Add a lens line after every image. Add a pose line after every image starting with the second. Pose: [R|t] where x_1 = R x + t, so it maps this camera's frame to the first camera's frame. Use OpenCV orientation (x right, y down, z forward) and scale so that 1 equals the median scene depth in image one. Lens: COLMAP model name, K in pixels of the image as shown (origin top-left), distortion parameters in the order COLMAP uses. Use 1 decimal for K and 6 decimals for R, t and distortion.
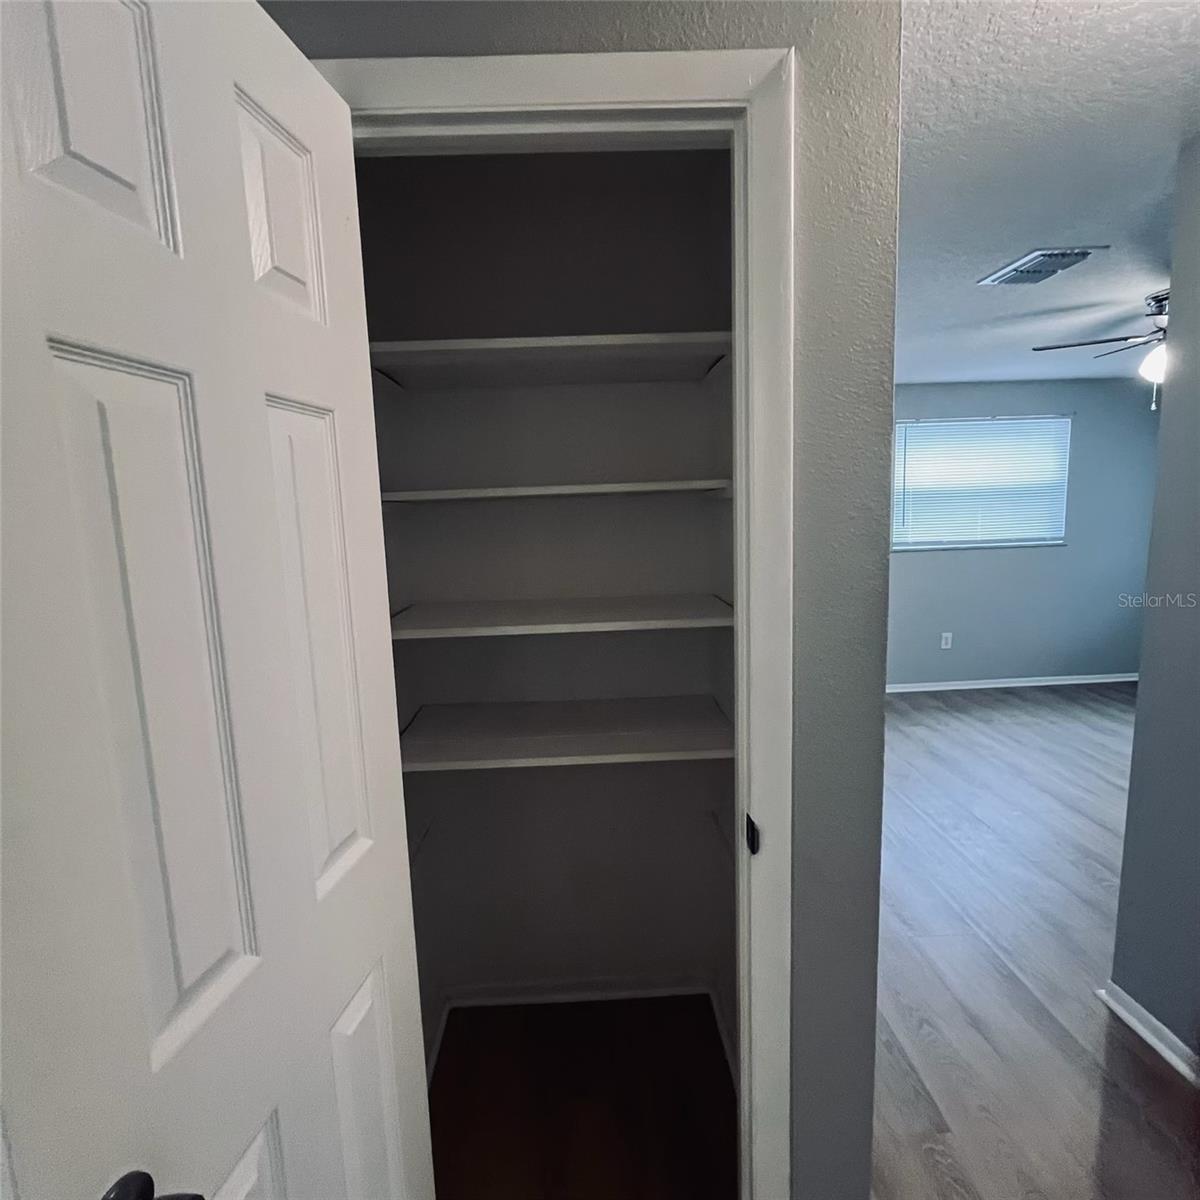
lens RADIAL K [[648.8, 0, 599.2], [0, 648.8, 598.9], [0, 0, 1]] dist [-0.002555, -0.000413]
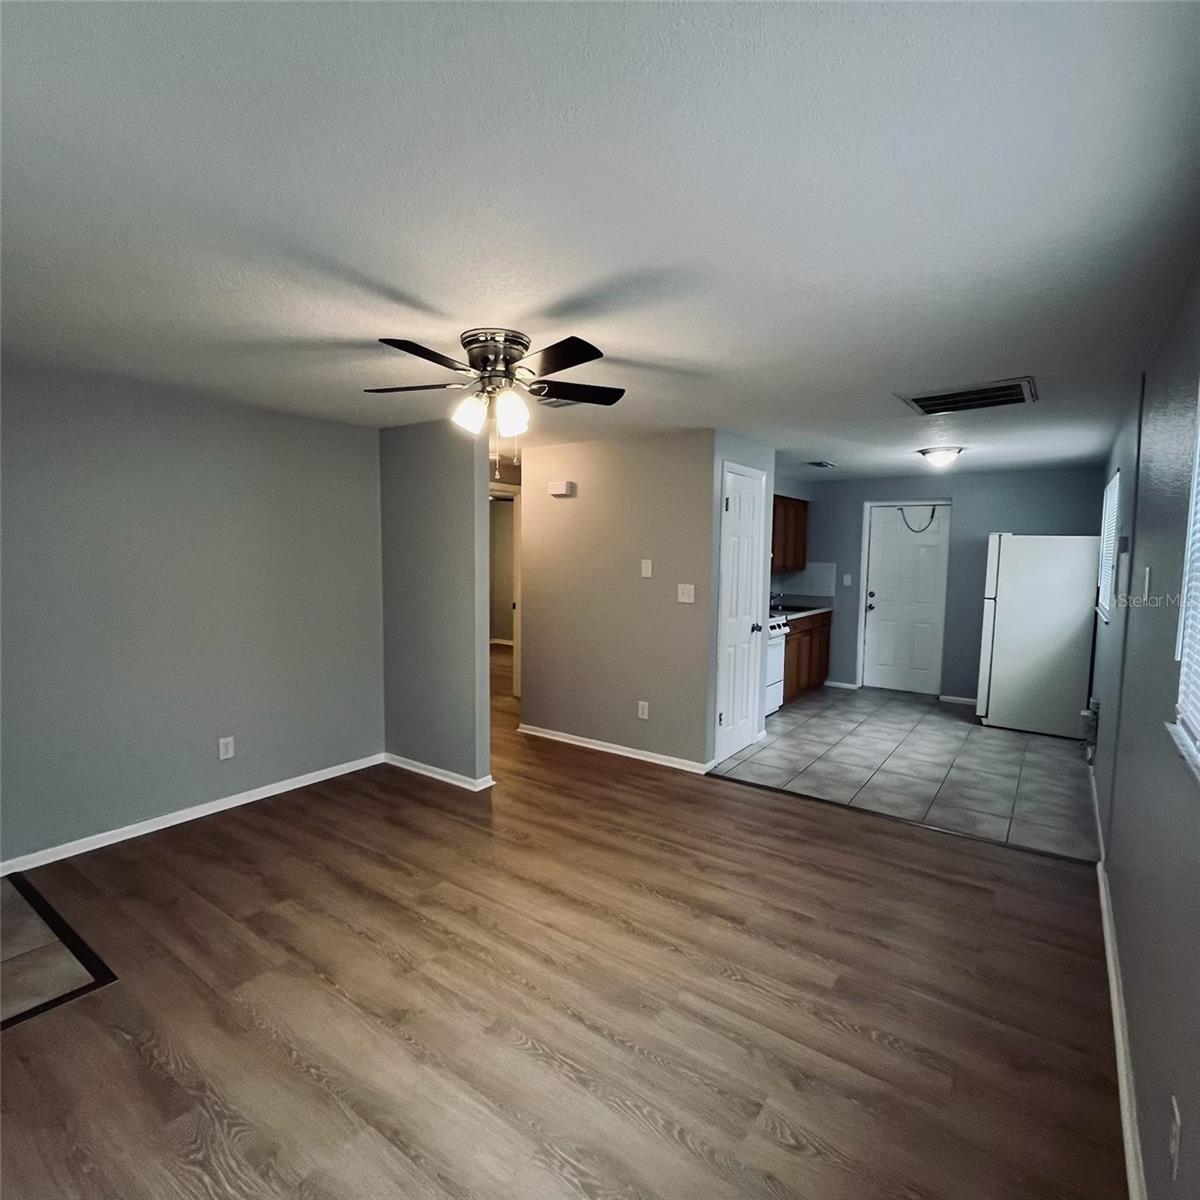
lens RADIAL K [[648.8, 0, 599.2], [0, 648.8, 598.9], [0, 0, 1]] dist [-0.002555, -0.000413]
pose [[-0.604636, 0.087527, -0.791678, 0.970510], [-0.103583, 0.976862, 0.187112, -0.186217], [0.789738, 0.195139, -0.581580, 1.058825]]
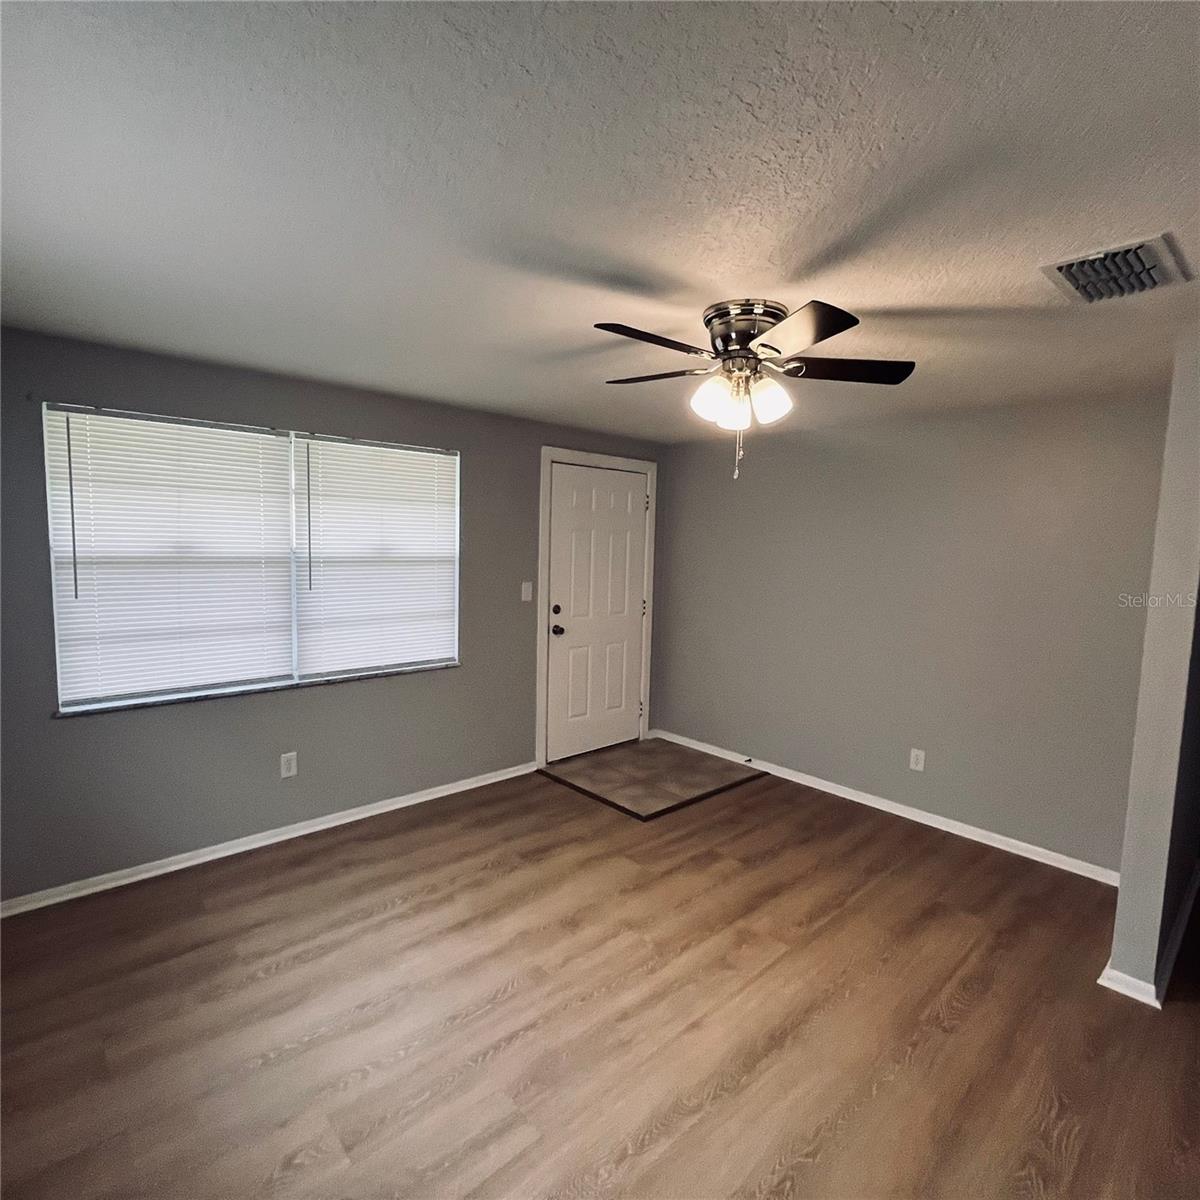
lens RADIAL K [[648.8, 0, 599.2], [0, 648.8, 598.9], [0, 0, 1]] dist [-0.002555, -0.000413]
pose [[-0.658255, -0.053230, 0.750911, 0.262489], [0.100967, 0.982242, 0.158137, -0.172350], [-0.745993, 0.179912, -0.641191, 1.039585]]
